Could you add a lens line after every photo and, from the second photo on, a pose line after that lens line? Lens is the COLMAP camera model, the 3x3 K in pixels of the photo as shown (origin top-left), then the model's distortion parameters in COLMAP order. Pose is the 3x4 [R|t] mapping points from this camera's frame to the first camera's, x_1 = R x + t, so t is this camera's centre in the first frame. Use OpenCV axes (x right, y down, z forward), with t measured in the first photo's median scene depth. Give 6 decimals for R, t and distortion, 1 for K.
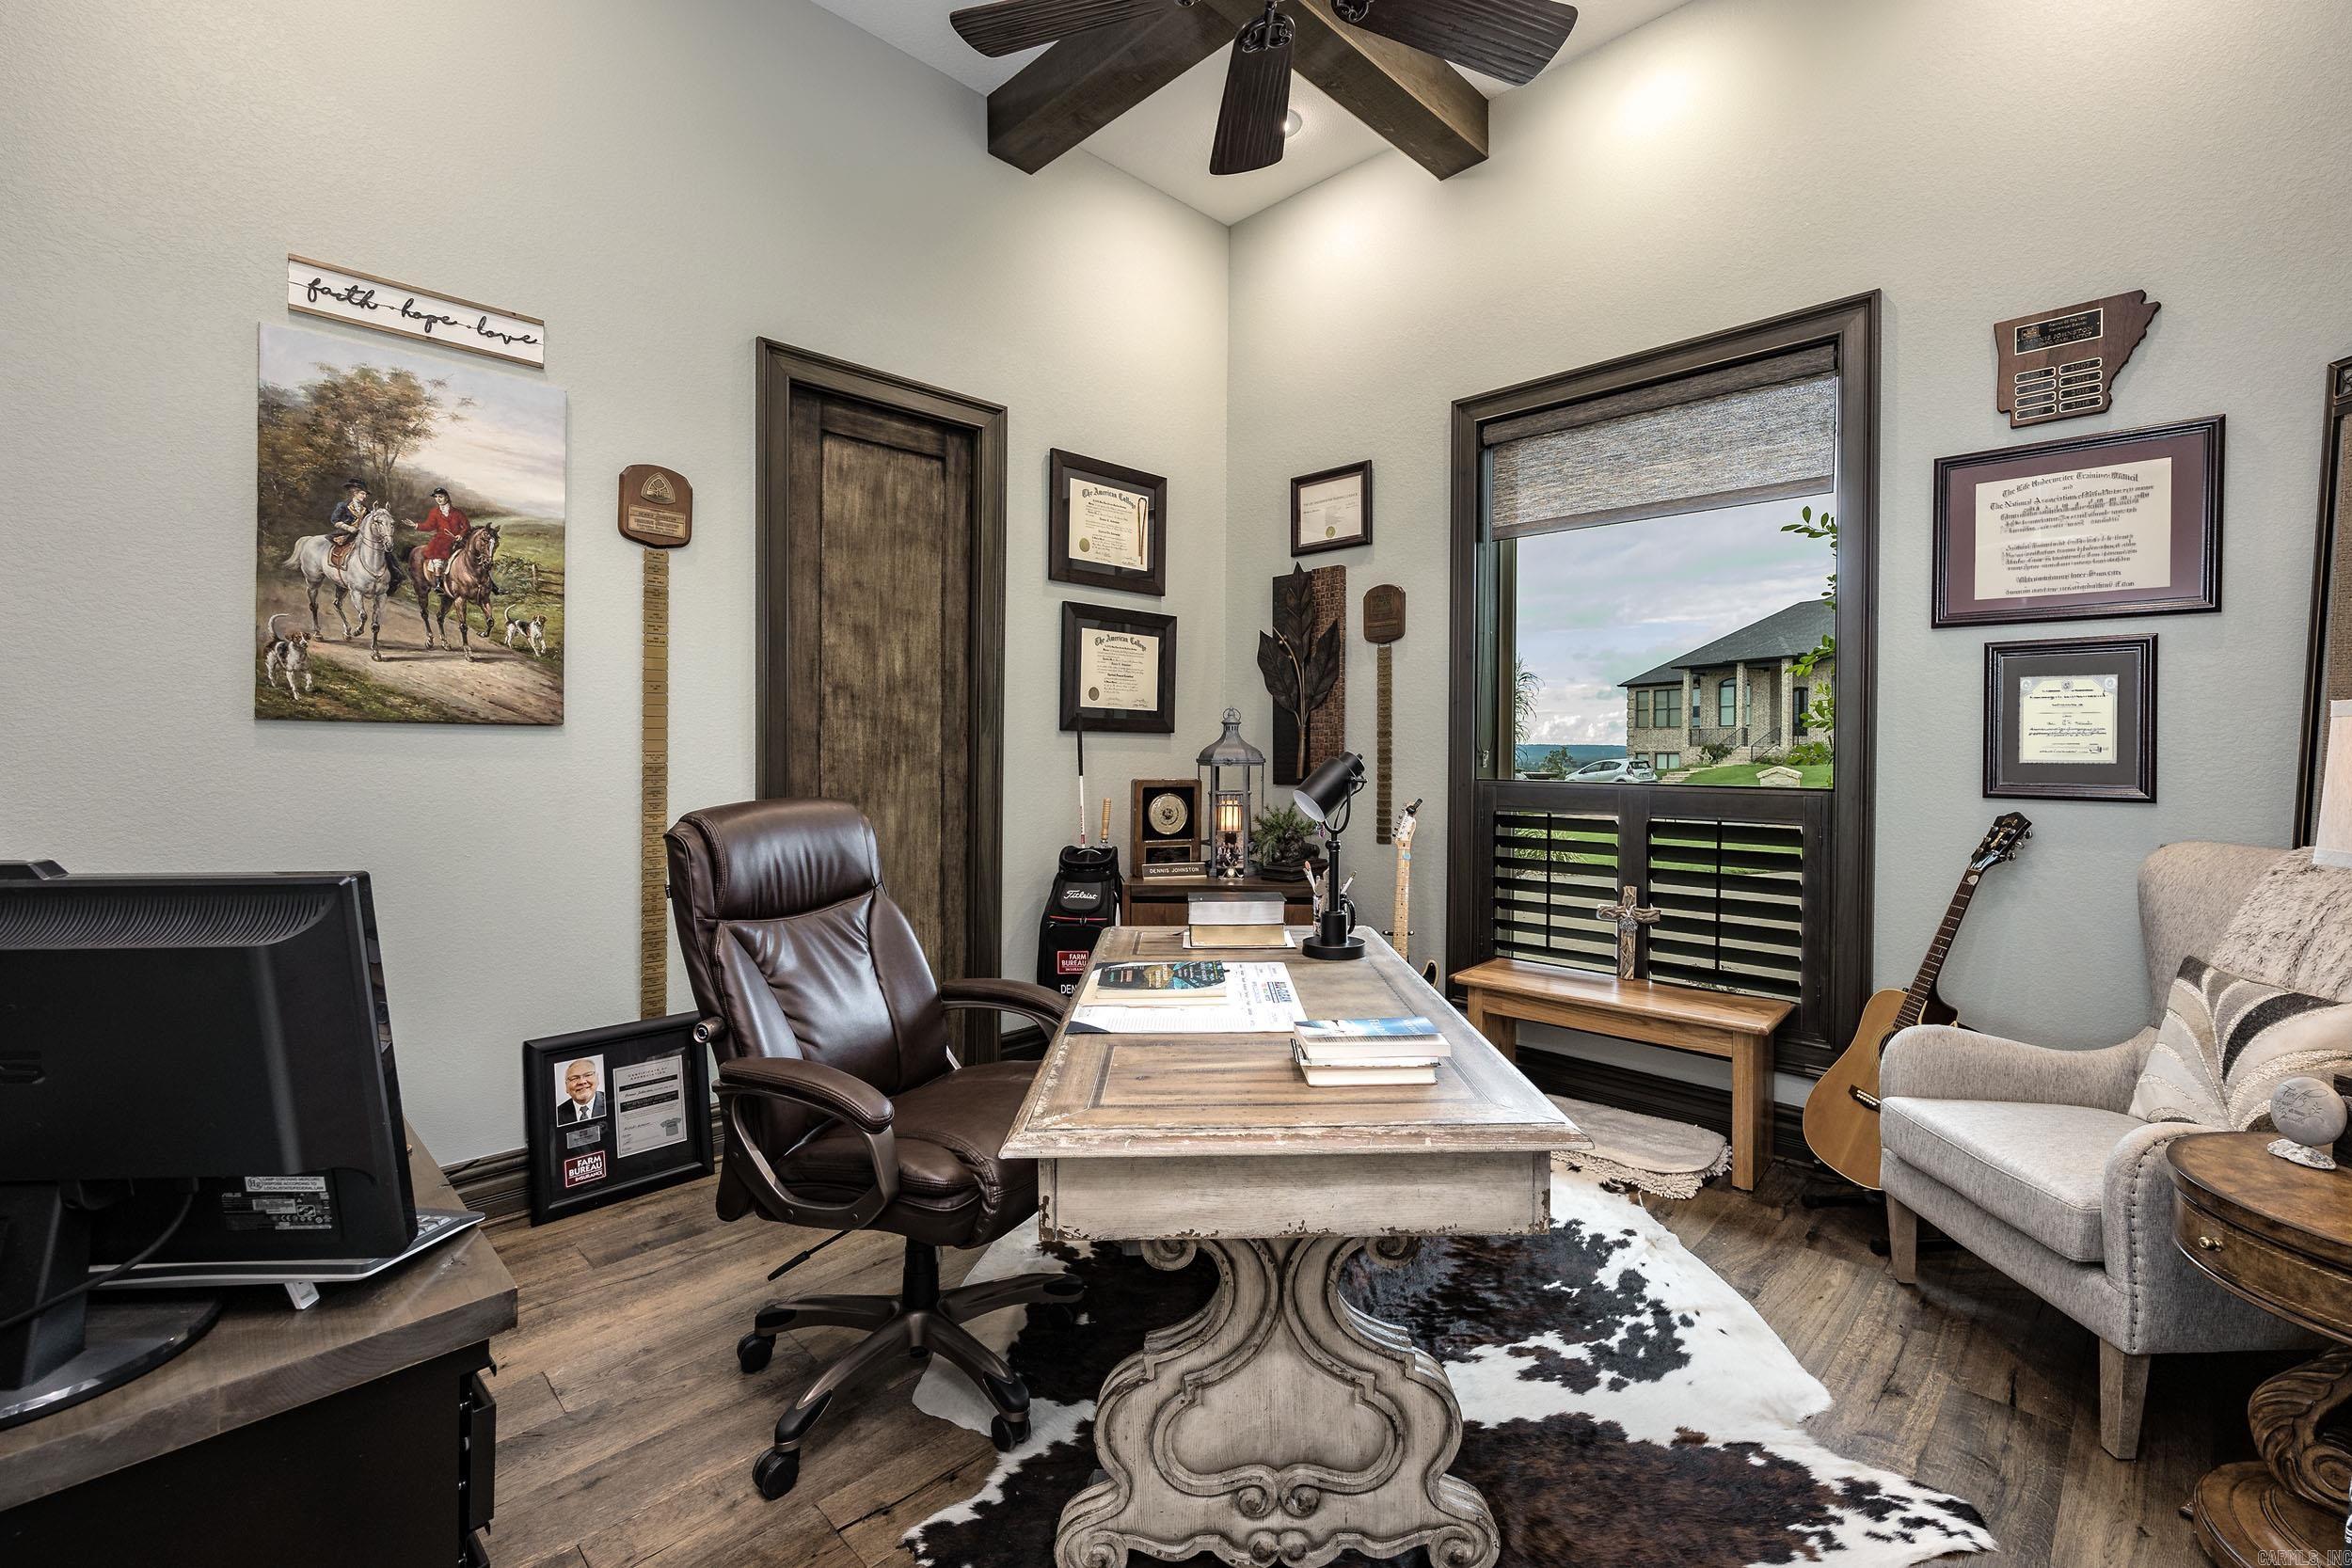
lens RADIAL K [[1001.7, 0, 1178.7], [0, 1001.7, 760.7], [0, 0, 1]] dist [-0.000402, -0.000591]
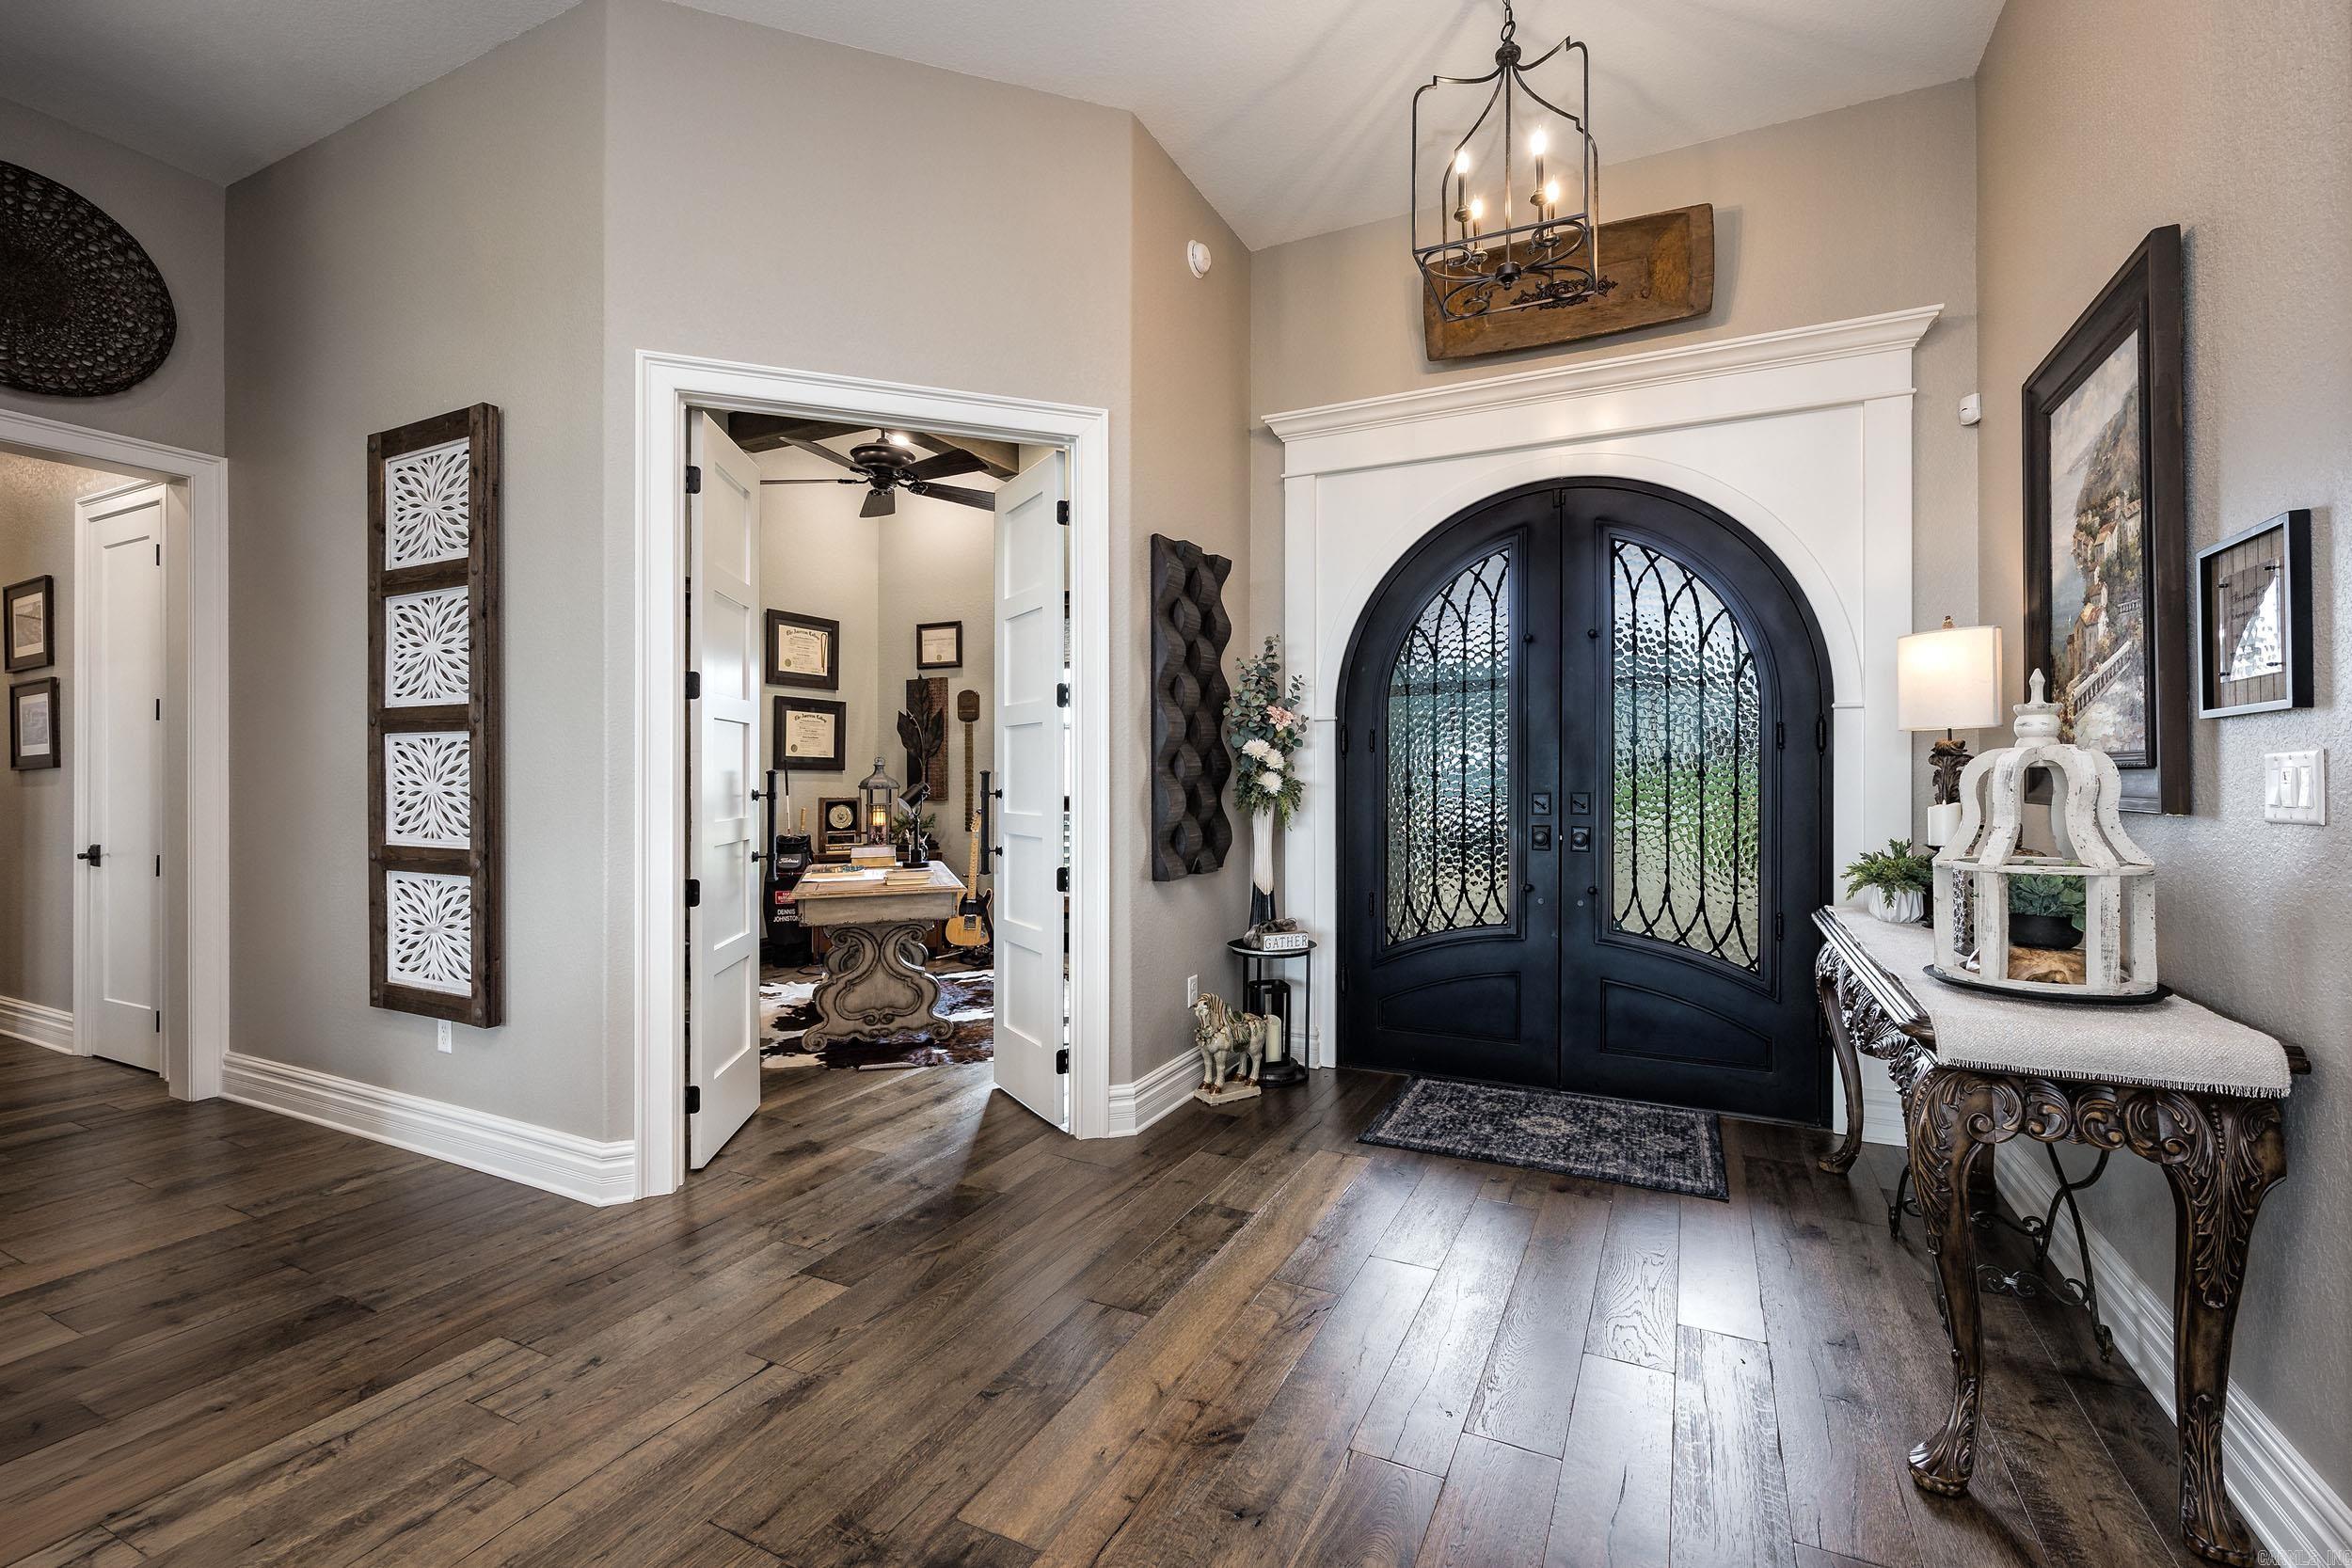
lens RADIAL K [[964.9, 0, 1247.2], [0, 964.9, 767.5], [0, 0, 1]] dist [-0.000859, 0.000056]
pose [[0.925741, -0.003028, 0.378146, 0.009401], [0.011093, 0.999755, -0.019151, 0.006052], [-0.377995, 0.021924, 0.925548, -0.822095]]
